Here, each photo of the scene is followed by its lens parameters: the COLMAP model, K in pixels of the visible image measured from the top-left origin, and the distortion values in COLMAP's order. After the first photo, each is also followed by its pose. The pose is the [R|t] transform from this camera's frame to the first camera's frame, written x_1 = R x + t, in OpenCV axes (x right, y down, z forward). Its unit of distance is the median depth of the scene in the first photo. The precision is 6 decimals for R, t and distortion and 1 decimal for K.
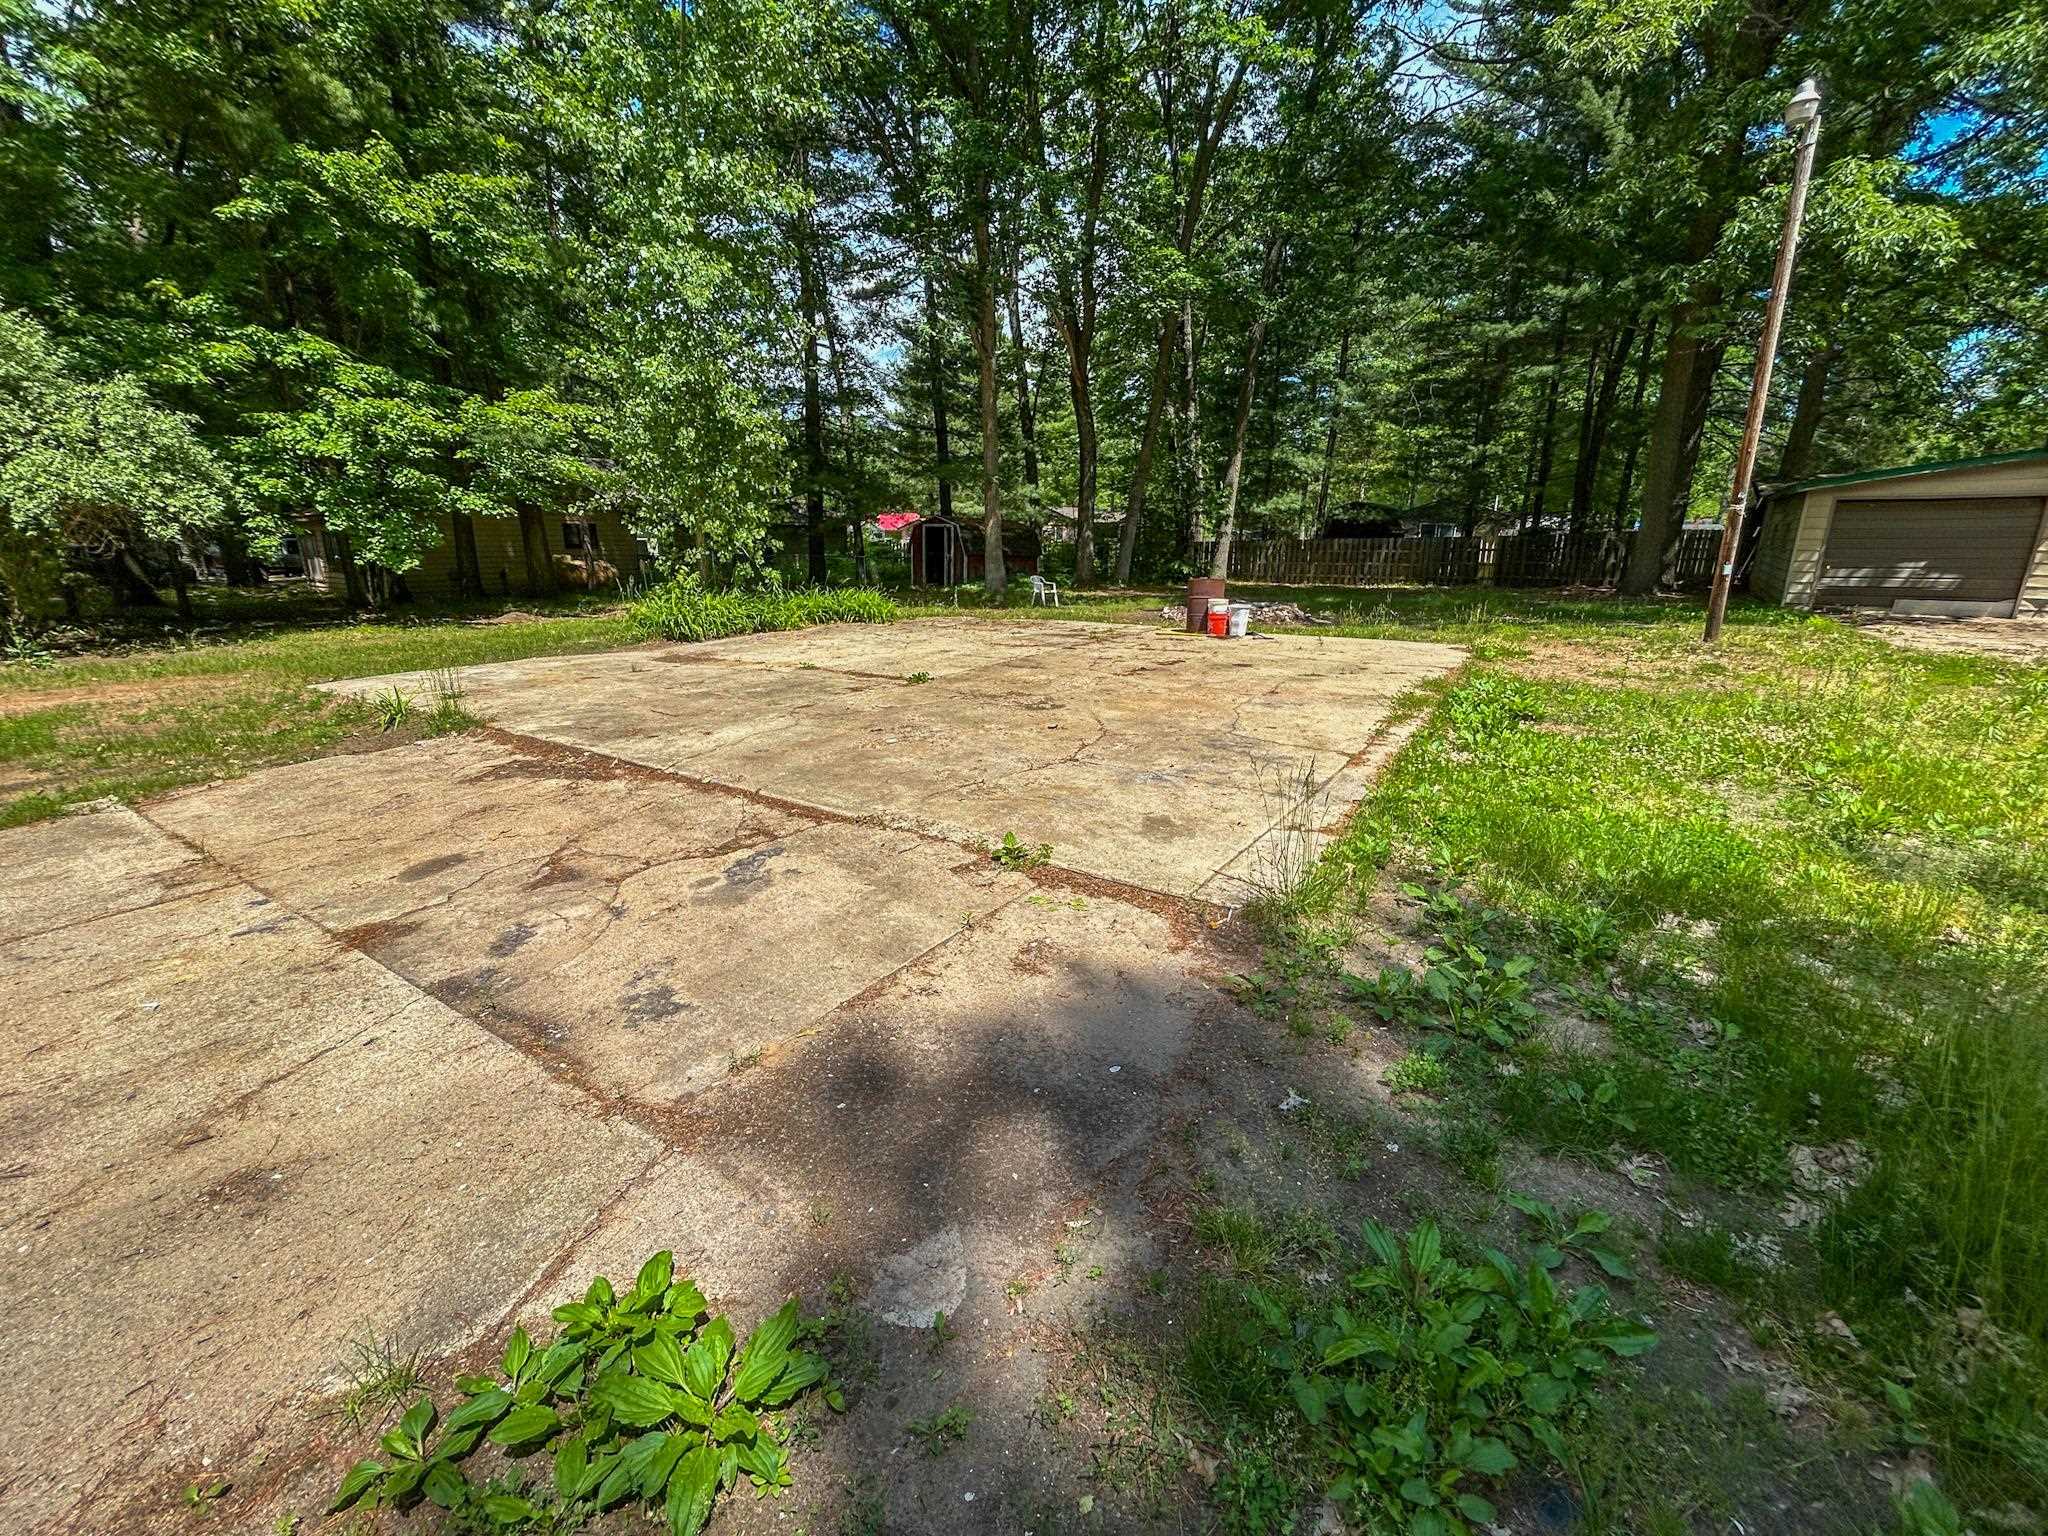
lens RADIAL K [[826.9, 0, 1024.0], [0, 826.9, 768.0], [0, 0, 1]] dist [-0.000982, -0.000090]
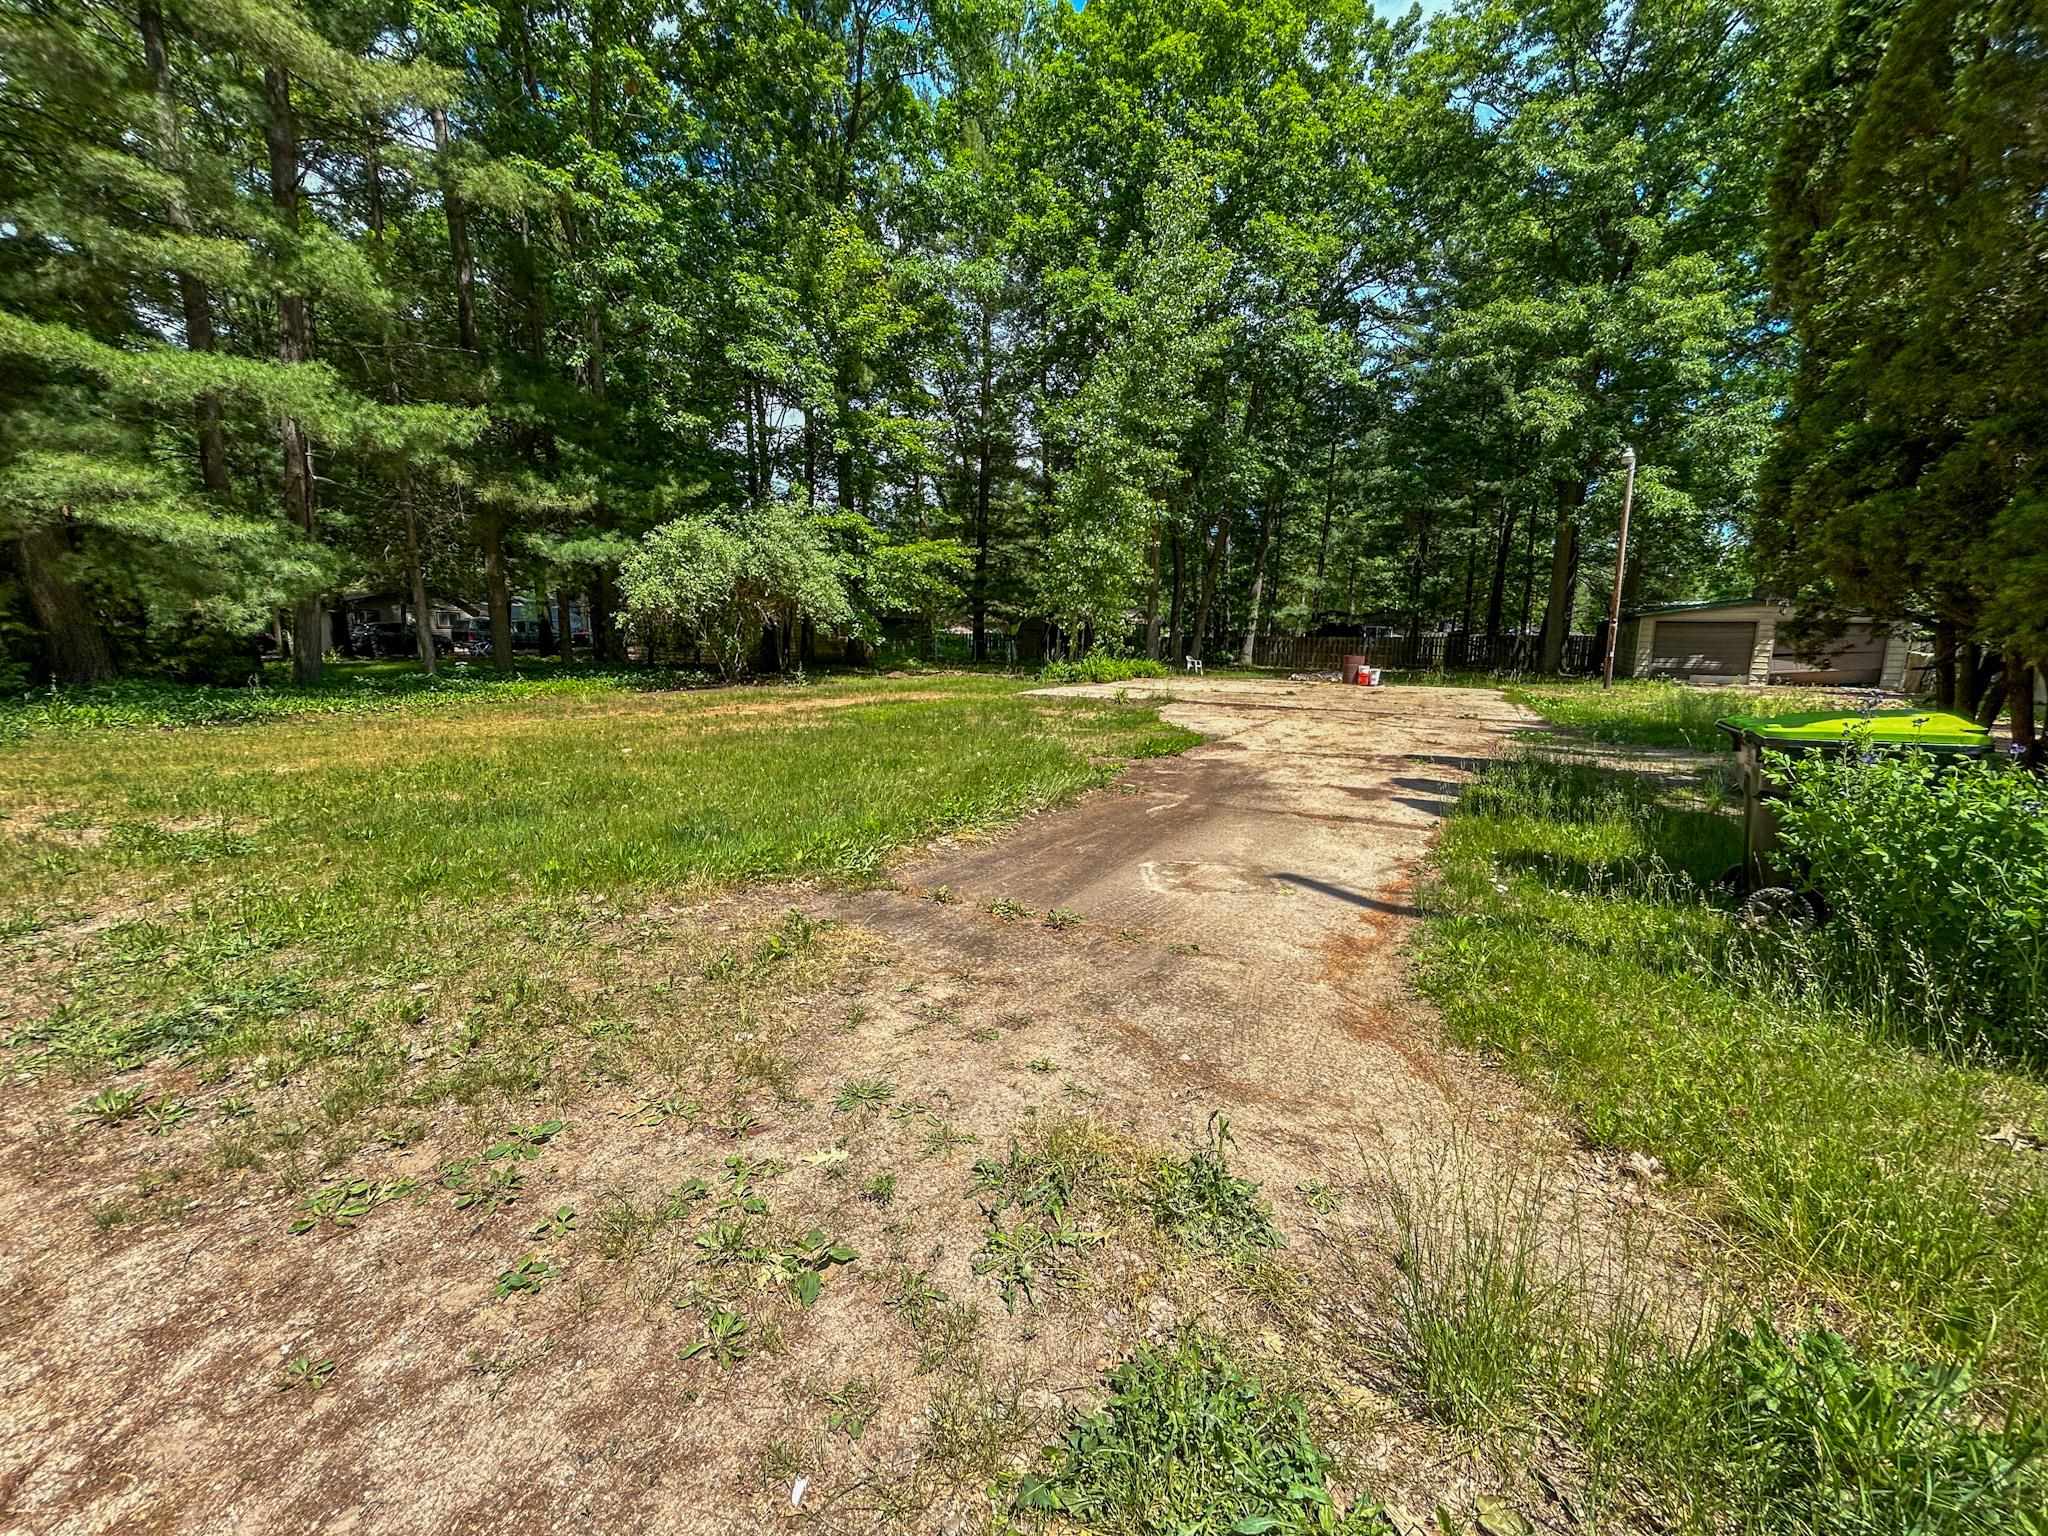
lens RADIAL K [[827.8, 0, 1024.0], [0, 827.8, 768.0], [0, 0, 1]] dist [-0.002536, -0.000296]
pose [[0.993785, 0.001157, 0.111309, -0.634699], [0.010677, 0.994345, -0.105665, 0.185539], [-0.110802, 0.106196, 0.988152, -0.643360]]
